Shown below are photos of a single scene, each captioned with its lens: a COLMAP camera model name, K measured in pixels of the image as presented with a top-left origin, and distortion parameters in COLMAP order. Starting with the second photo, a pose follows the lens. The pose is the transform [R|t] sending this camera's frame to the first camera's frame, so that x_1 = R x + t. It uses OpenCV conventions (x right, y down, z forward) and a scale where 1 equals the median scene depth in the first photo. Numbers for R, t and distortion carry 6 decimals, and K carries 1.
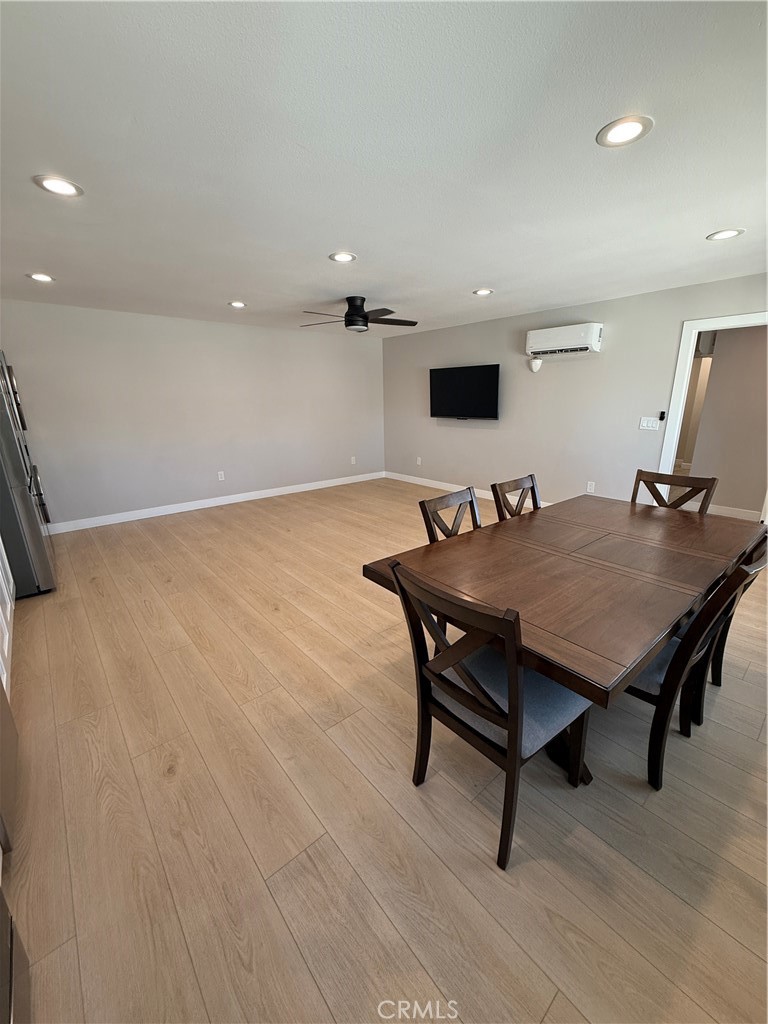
lens RADIAL K [[411.9, 0, 380.1], [0, 411.9, 511.6], [0, 0, 1]] dist [0.002315, -0.000243]
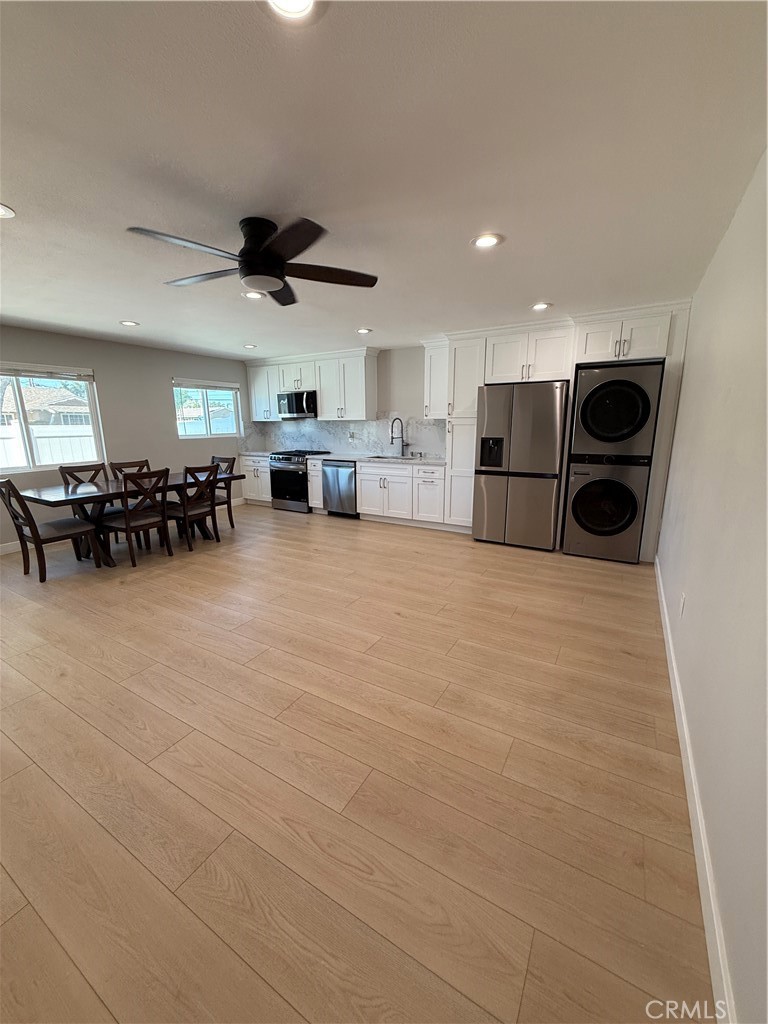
lens RADIAL K [[411.9, 0, 382.2], [0, 411.9, 502.8], [0, 0, 1]] dist [0.002315, -0.000243]
pose [[-0.945426, 0.081475, -0.315487, -0.007072], [-0.069181, 0.895967, 0.438700, -0.446968], [0.318409, 0.436584, -0.841434, 1.650002]]
